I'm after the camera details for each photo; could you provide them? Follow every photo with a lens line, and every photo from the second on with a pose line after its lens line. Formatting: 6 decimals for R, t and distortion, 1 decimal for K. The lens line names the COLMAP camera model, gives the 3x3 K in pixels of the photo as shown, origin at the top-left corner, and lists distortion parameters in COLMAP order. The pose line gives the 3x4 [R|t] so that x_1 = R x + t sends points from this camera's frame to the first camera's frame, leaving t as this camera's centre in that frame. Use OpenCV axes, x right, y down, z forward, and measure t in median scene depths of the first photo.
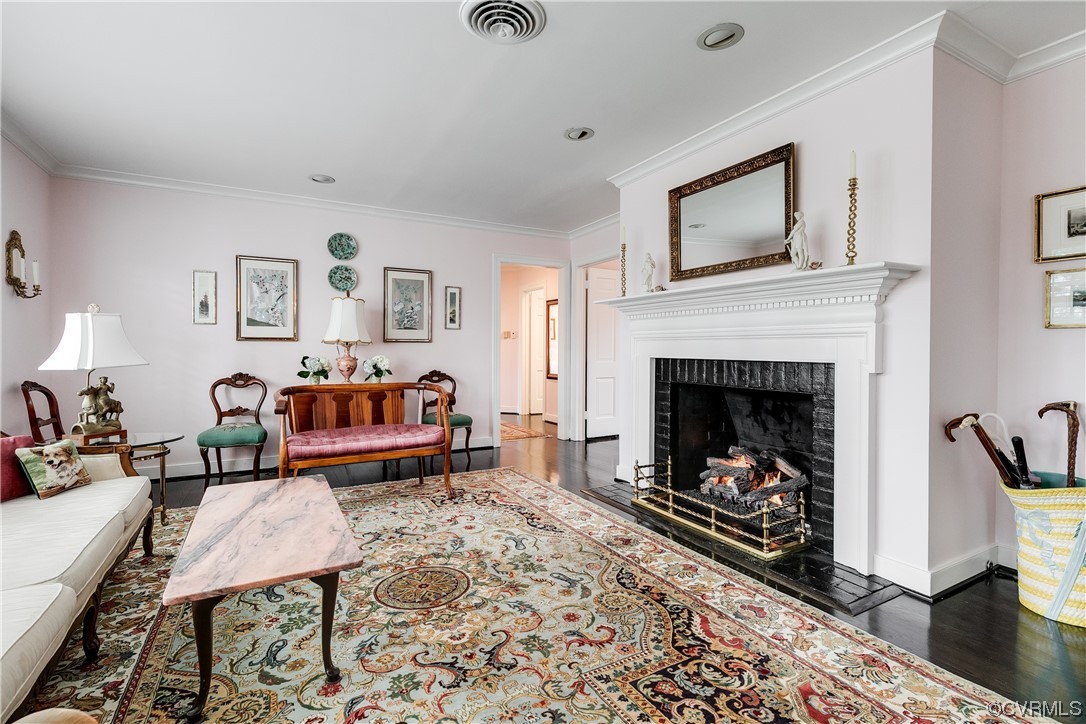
lens RADIAL K [[506.3, 0, 535.8], [0, 506.3, 359.2], [0, 0, 1]] dist [0.004681, -0.000406]
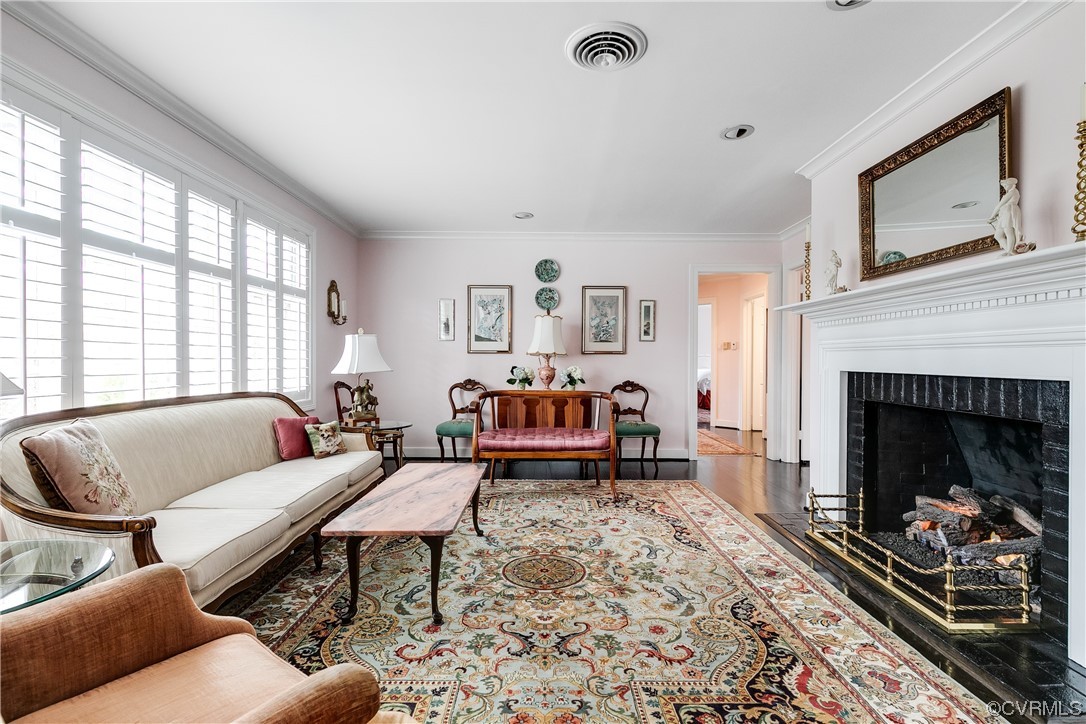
lens RADIAL K [[494.0, 0, 539.8], [0, 494.0, 366.2], [0, 0, 1]] dist [0.004949, -0.001126]
pose [[0.878260, 0.008331, -0.478111, 0.238888], [-0.012590, 0.999904, -0.005703, 0.000275], [0.478018, 0.011028, 0.878281, 0.022342]]
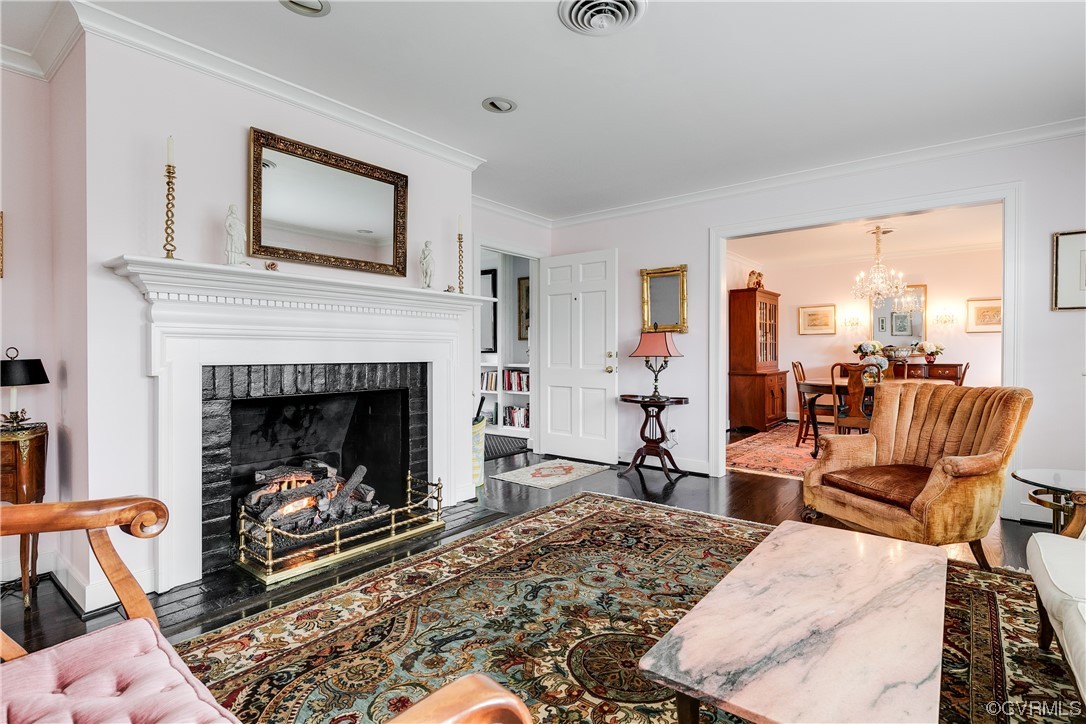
lens RADIAL K [[540.3, 0, 544.3], [0, 540.3, 355.8], [0, 0, 1]] dist [0.000165, -0.000021]
pose [[-0.411750, -0.009300, 0.911249, -0.744798], [0.018368, 0.999660, 0.018502, -0.026437], [-0.911111, 0.024356, -0.411440, 1.184071]]
